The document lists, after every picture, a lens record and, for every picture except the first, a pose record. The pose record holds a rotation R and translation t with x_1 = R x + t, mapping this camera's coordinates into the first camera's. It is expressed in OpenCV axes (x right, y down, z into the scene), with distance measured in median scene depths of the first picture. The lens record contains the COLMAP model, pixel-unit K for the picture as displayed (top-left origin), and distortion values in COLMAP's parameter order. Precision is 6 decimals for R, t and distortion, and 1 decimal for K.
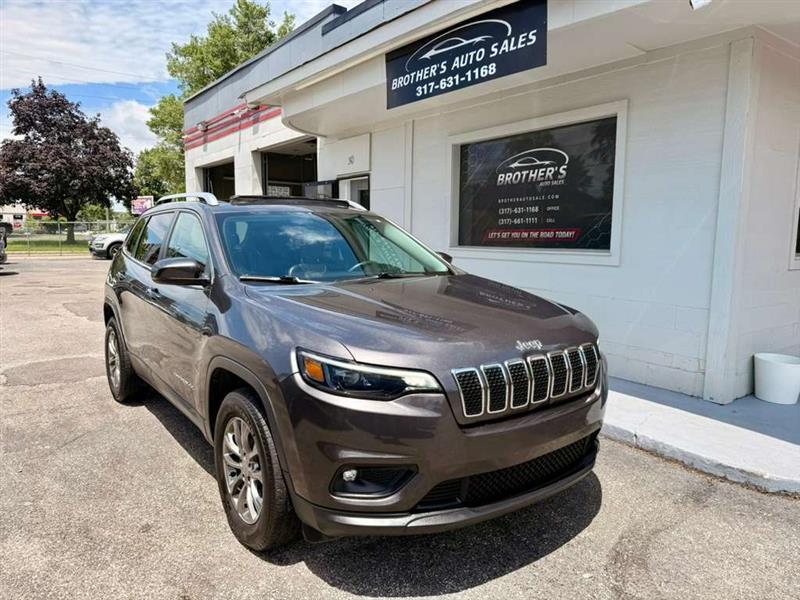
lens RADIAL K [[570.9, 0, 397.5], [0, 570.9, 303.1], [0, 0, 1]] dist [0.013528, -0.031935]
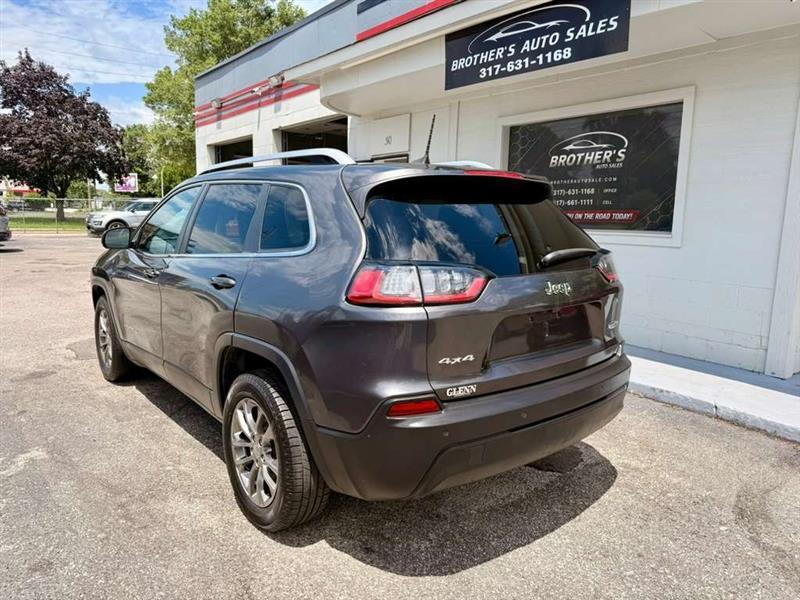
lens RADIAL K [[570.9, 0, 397.0], [0, 570.9, 302.9], [0, 0, 1]] dist [0.013528, -0.031935]
pose [[0.999598, 0.007171, 0.027424, -0.147493], [-0.008054, 0.999448, 0.032225, 0.006923], [-0.027178, -0.032433, 0.999104, -0.027204]]
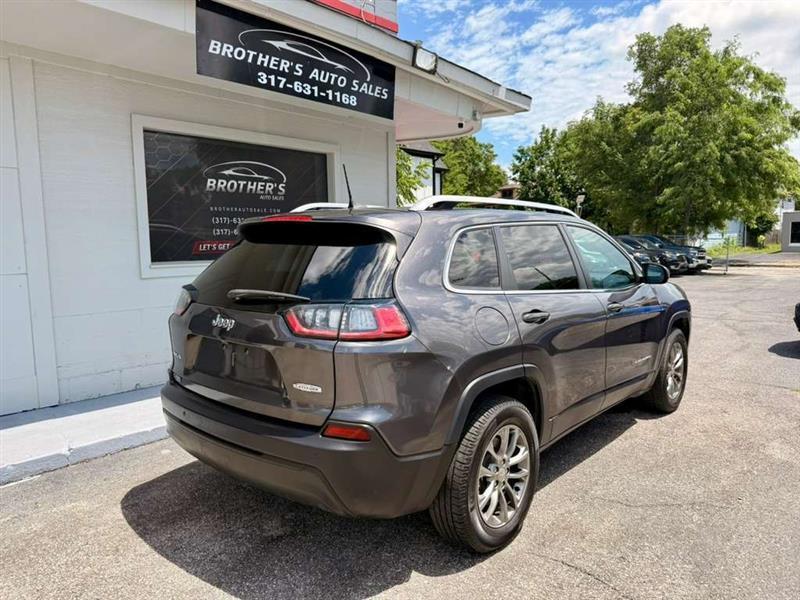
lens RADIAL K [[570.9, 0, 398.6], [0, 570.9, 305.0], [0, 0, 1]] dist [0.013528, -0.031935]
pose [[-0.207663, -0.119277, 0.970901, -0.907467], [0.124238, 0.981284, 0.147125, -0.148890], [-0.970279, 0.151175, -0.188958, 1.068267]]
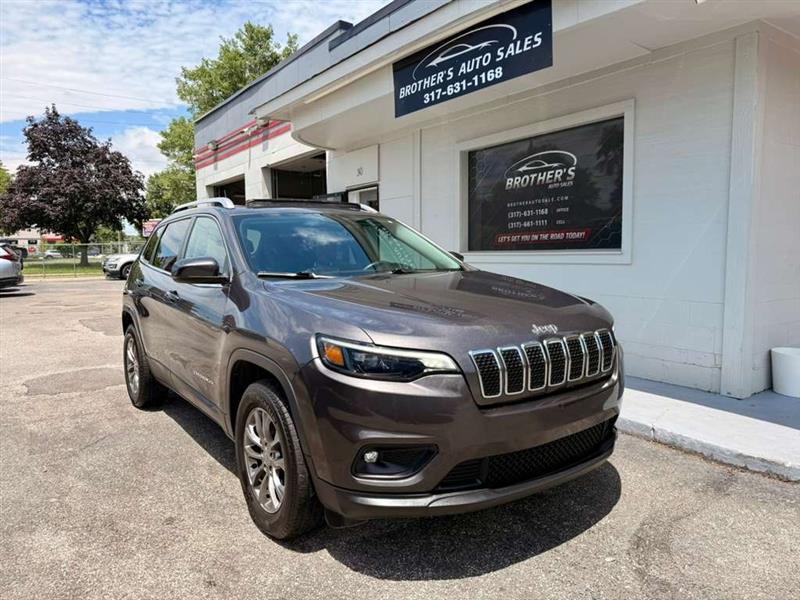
lens RADIAL K [[570.9, 0, 392.5], [0, 570.9, 305.0], [0, 0, 1]] dist [0.013528, -0.031935]
pose [[0.999496, -0.020452, -0.024260, -0.006197], [0.019812, 0.999457, -0.026314, 0.023532], [0.024785, 0.025820, 0.999359, -0.008141]]
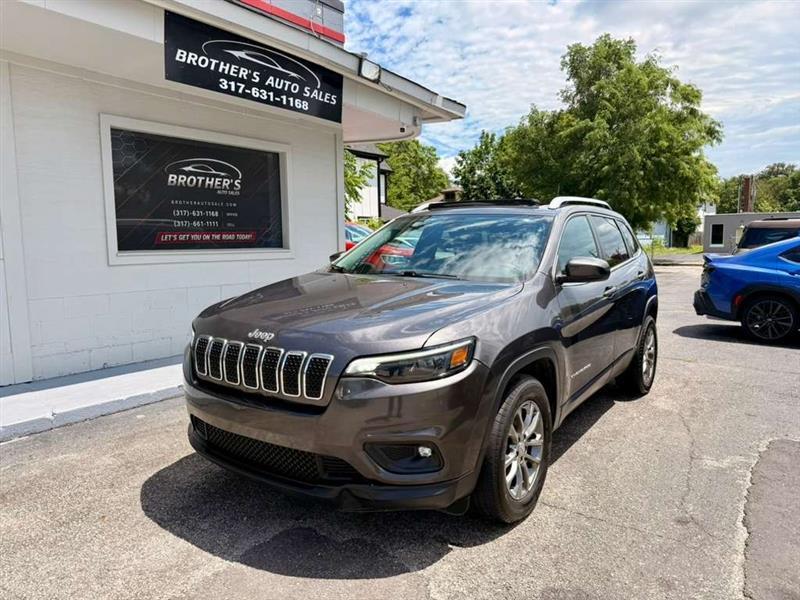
lens RADIAL K [[570.9, 0, 397.1], [0, 570.9, 303.4], [0, 0, 1]] dist [0.013528, -0.031935]
pose [[-0.298339, -0.112169, 0.947846, -1.025992], [0.117192, 0.981251, 0.153009, -0.134658], [-0.947238, 0.156728, -0.279600, 1.104054]]
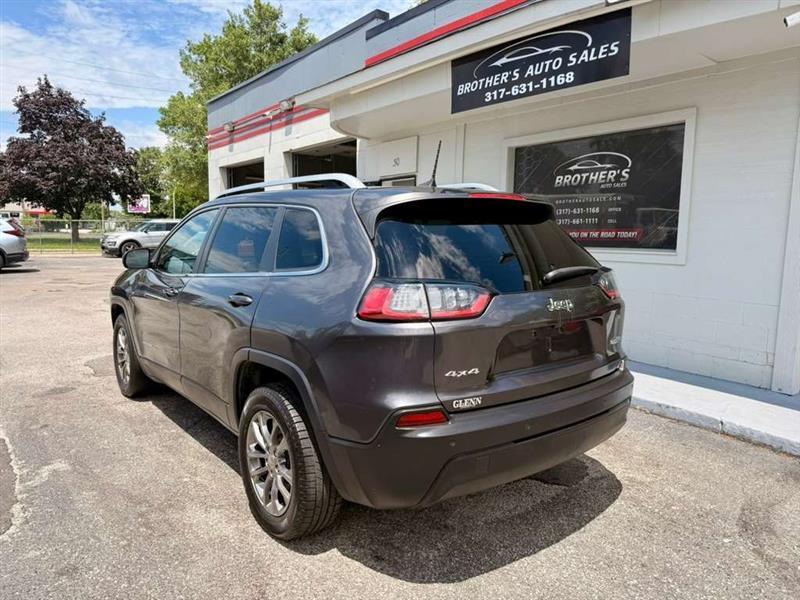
lens RADIAL K [[570.9, 0, 390.8], [0, 570.9, 303.0], [0, 0, 1]] dist [0.013528, -0.031935]
pose [[0.999985, 0.005055, 0.001995, -0.148239], [-0.005056, 0.999987, 0.000174, 0.007984], [-0.001994, -0.000184, 0.999998, -0.049278]]
